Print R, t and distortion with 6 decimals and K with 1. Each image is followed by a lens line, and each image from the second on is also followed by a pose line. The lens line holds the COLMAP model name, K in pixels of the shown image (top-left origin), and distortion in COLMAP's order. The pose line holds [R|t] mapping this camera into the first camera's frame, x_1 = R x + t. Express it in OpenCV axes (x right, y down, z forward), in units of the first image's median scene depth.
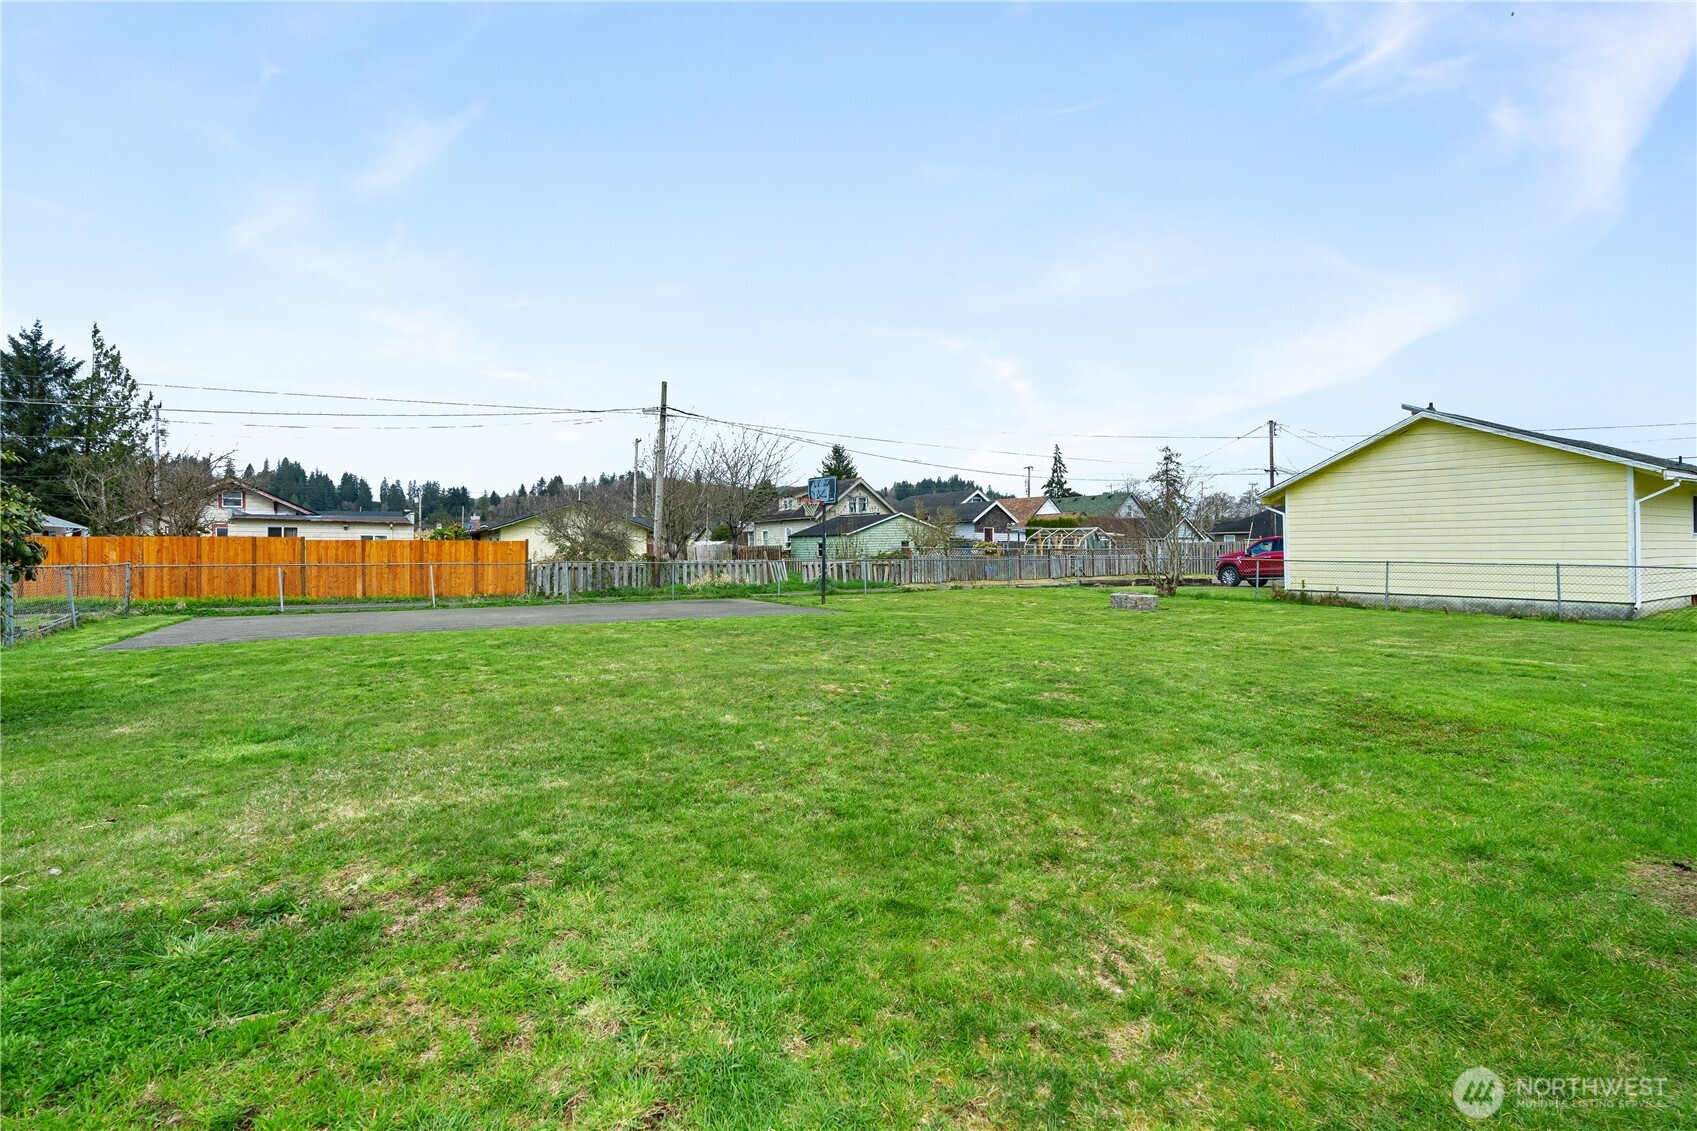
lens RADIAL K [[766.3, 0, 837.9], [0, 766.3, 559.3], [0, 0, 1]] dist [-0.007163, 0.001180]
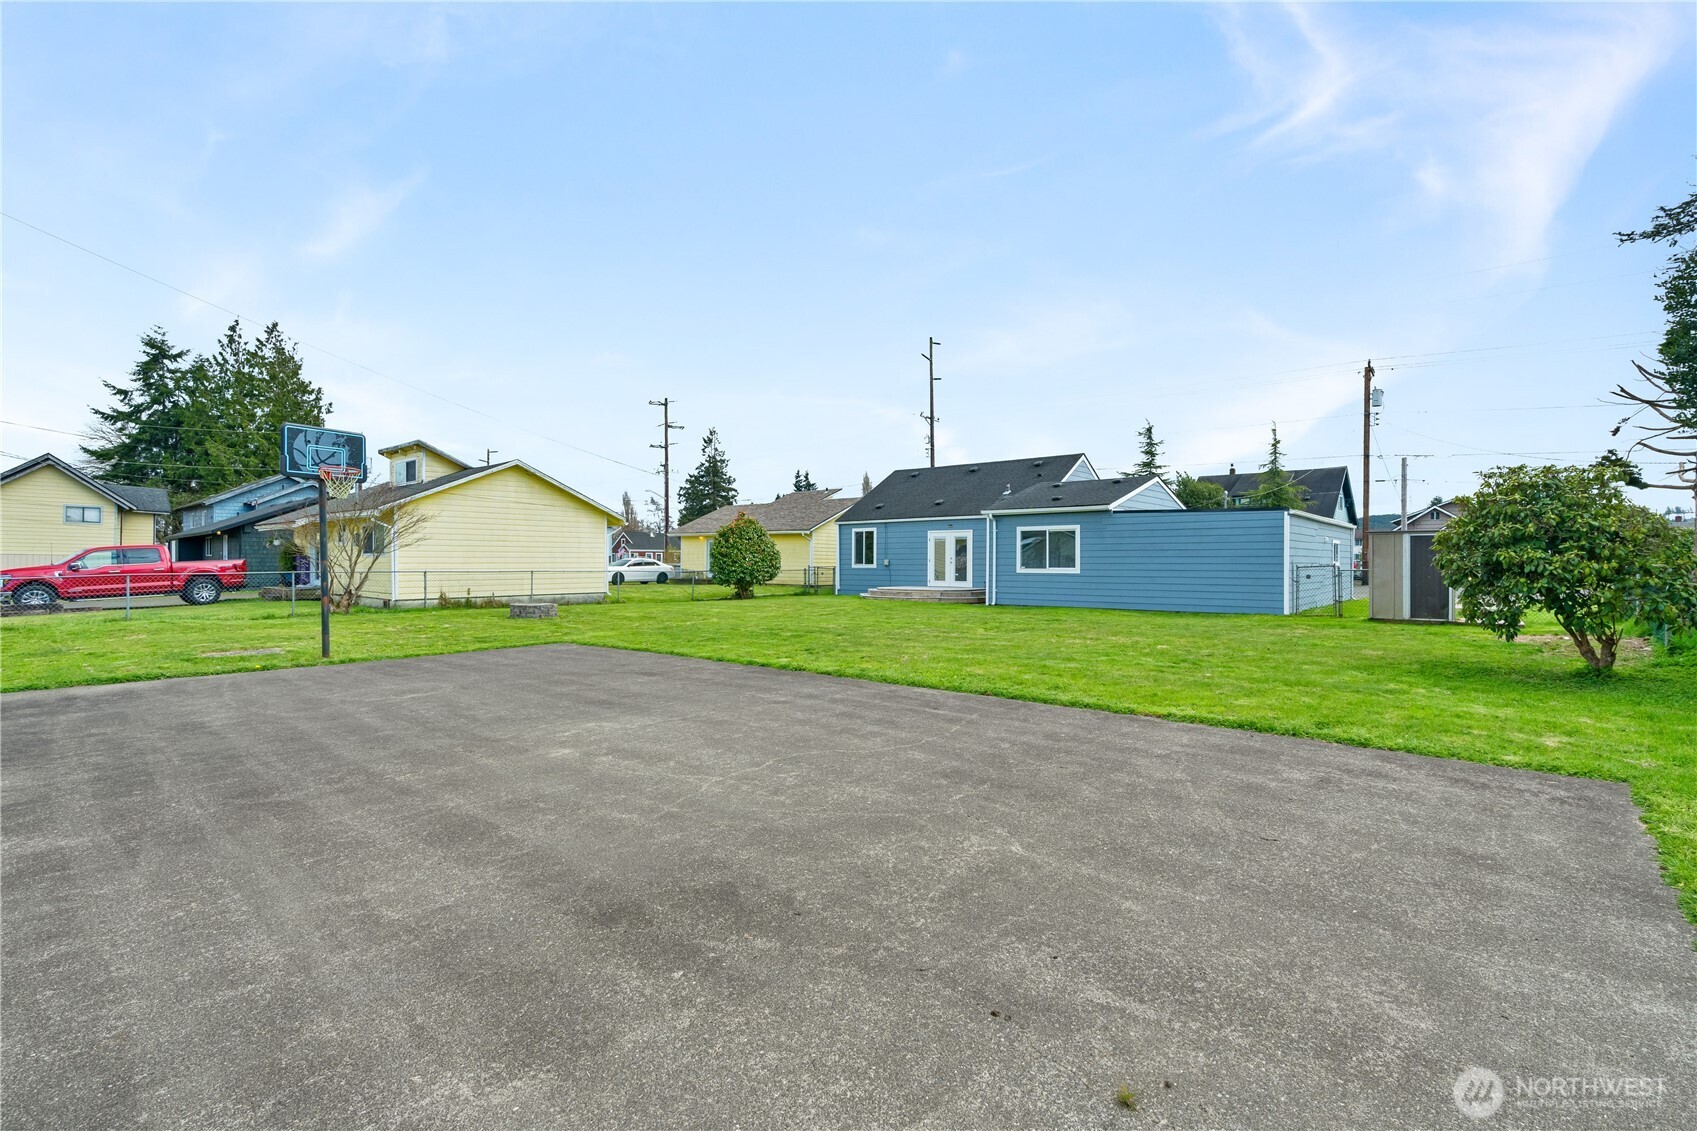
lens RADIAL K [[766.3, 0, 848.0], [0, 766.3, 570.6], [0, 0, 1]] dist [-0.007163, 0.001180]
pose [[-0.322337, -0.008294, 0.946589, -0.464670], [0.012465, 0.999838, 0.013005, -0.004911], [-0.946543, 0.015992, -0.322181, 0.575099]]
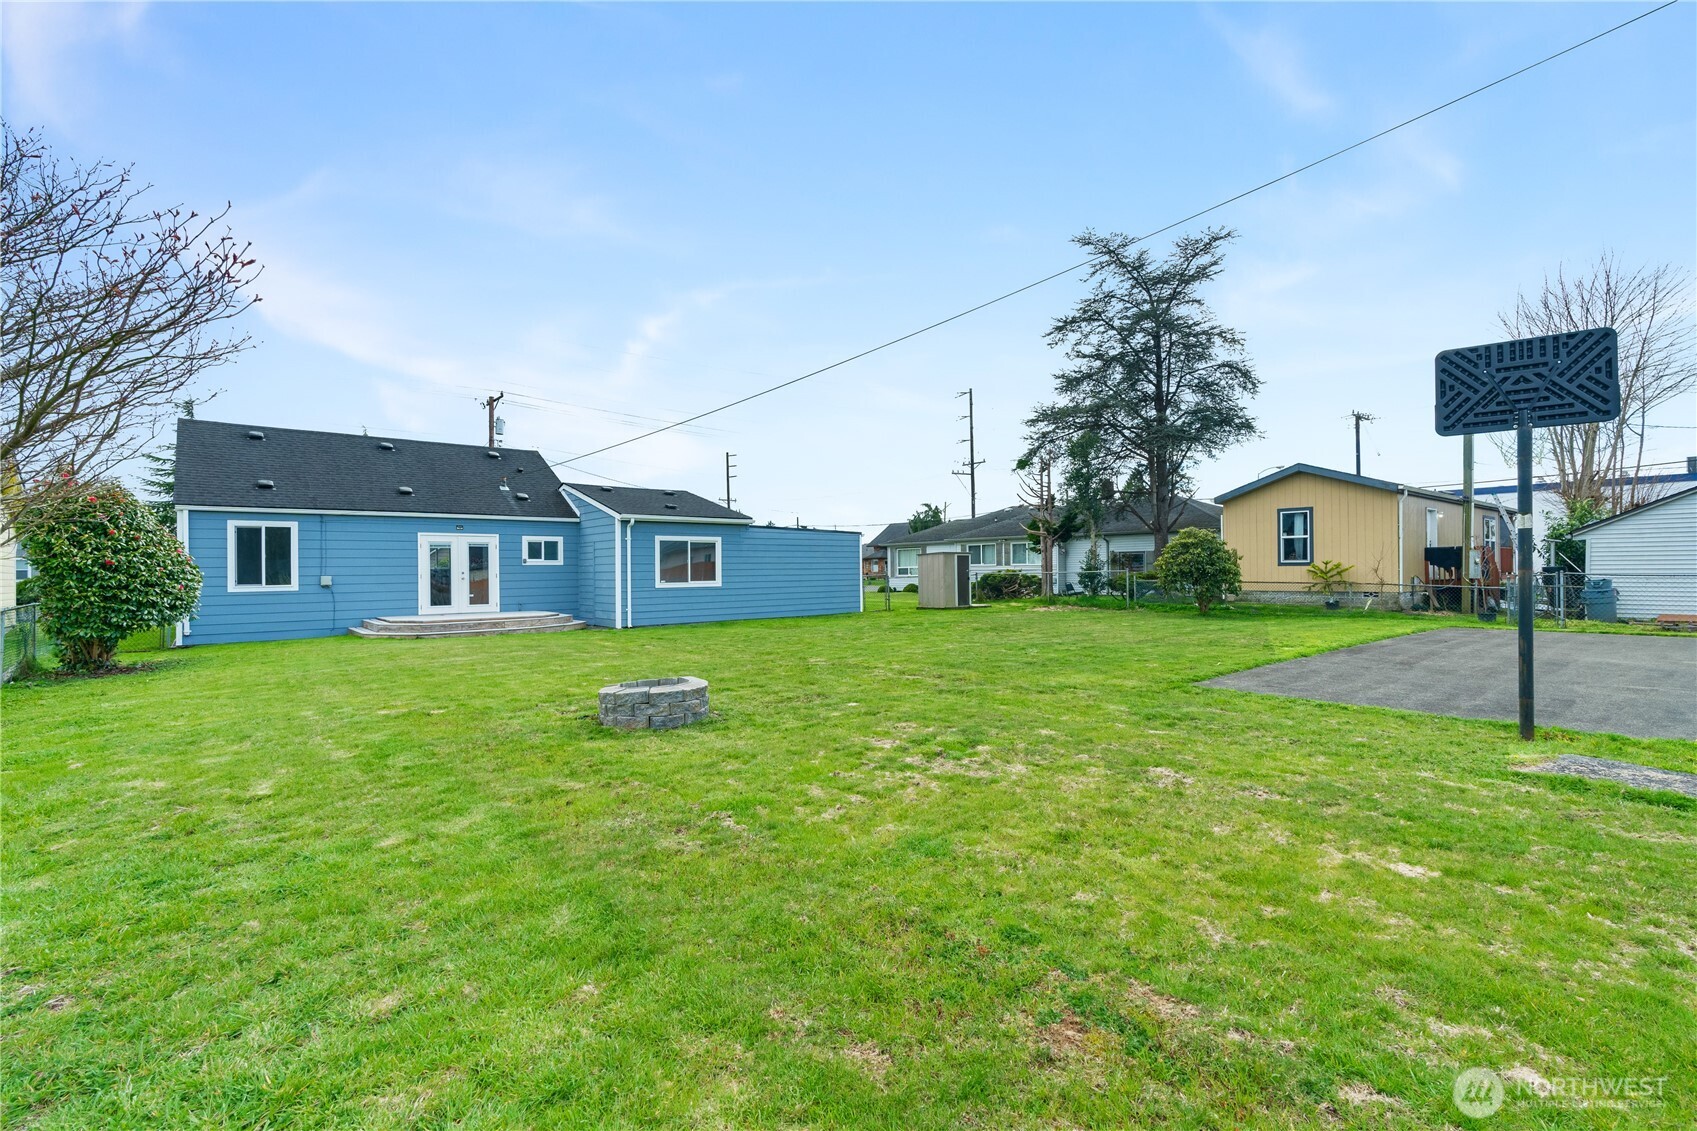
lens RADIAL K [[766.3, 0, 845.5], [0, 766.3, 568.5], [0, 0, 1]] dist [-0.007163, 0.001180]
pose [[-0.988082, 0.013737, -0.153315, 0.195012], [0.012287, 0.999870, 0.010398, -0.013288], [0.153438, 0.008390, -0.988123, 0.881015]]
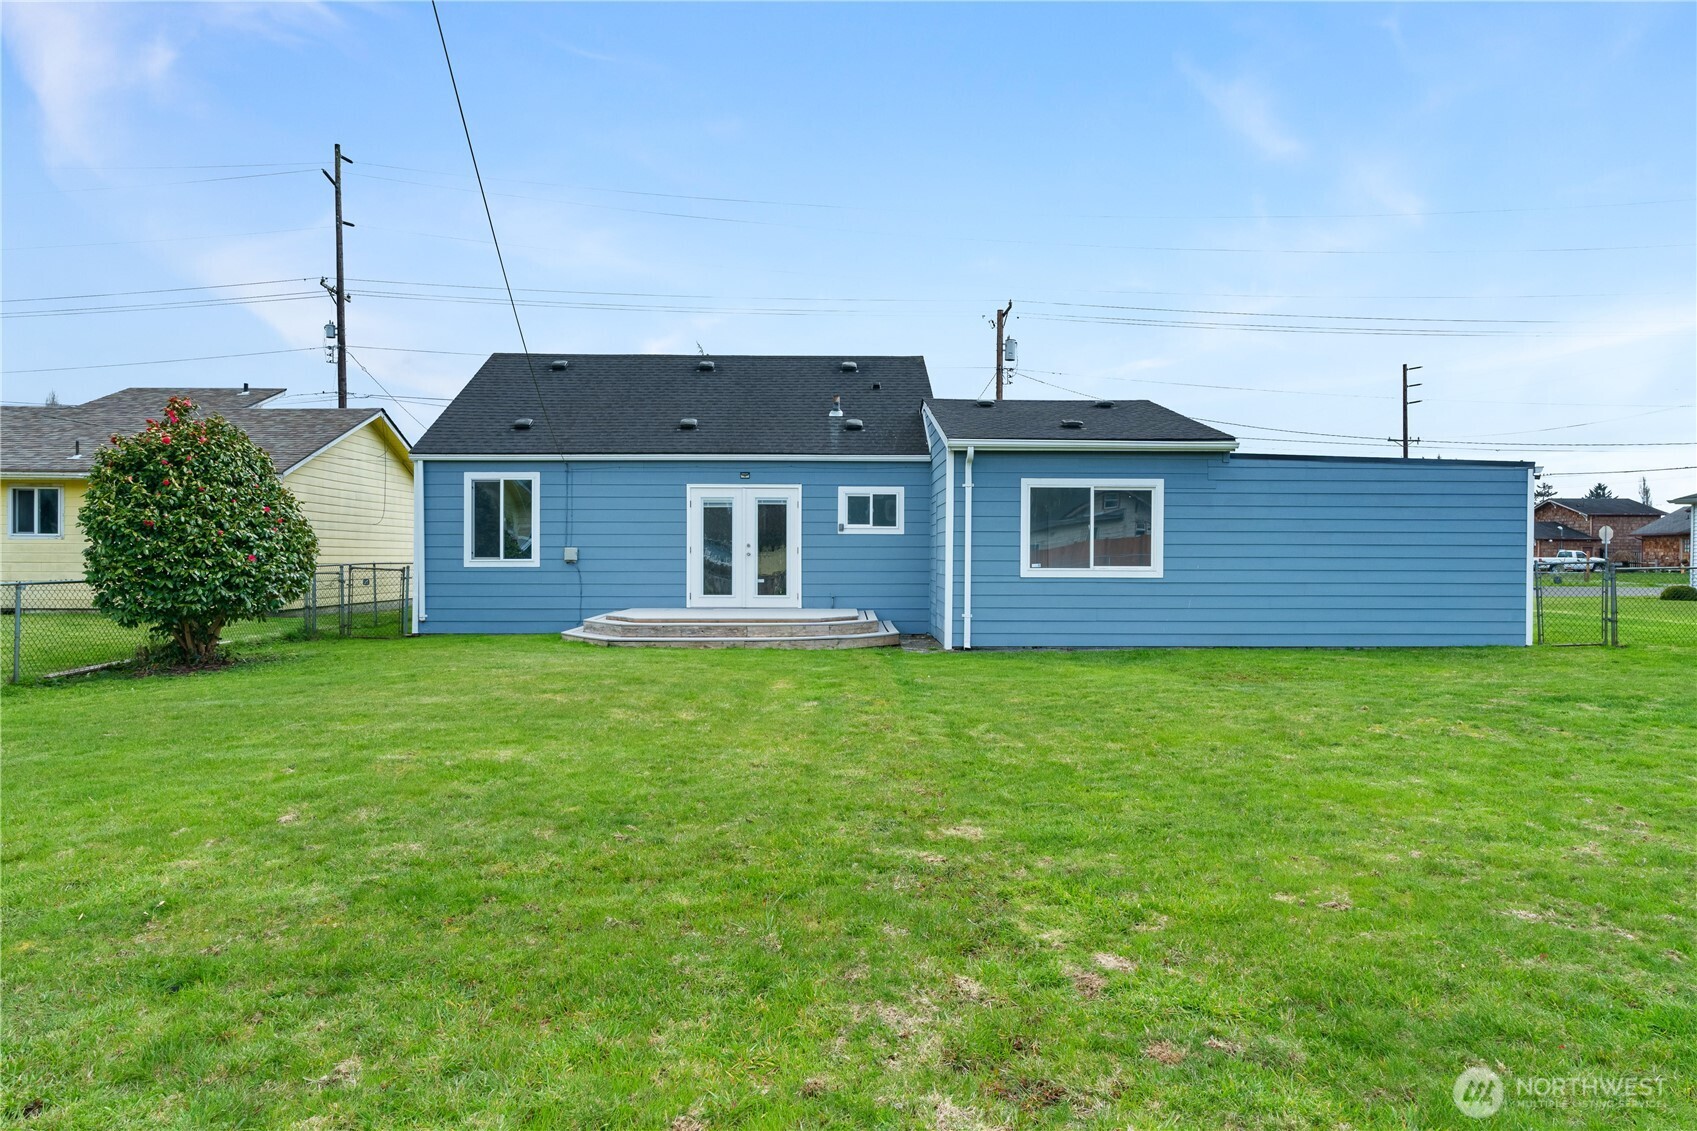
lens RADIAL K [[1008.2, 0, 847.6], [0, 1008.2, 568.6], [0, 0, 1]] dist [0.000546, 0.001183]
pose [[-0.862217, -0.006916, 0.506492, 0.080057], [0.006283, 0.999684, 0.024347, -0.006739], [-0.506501, 0.024175, -0.861901, 0.616344]]
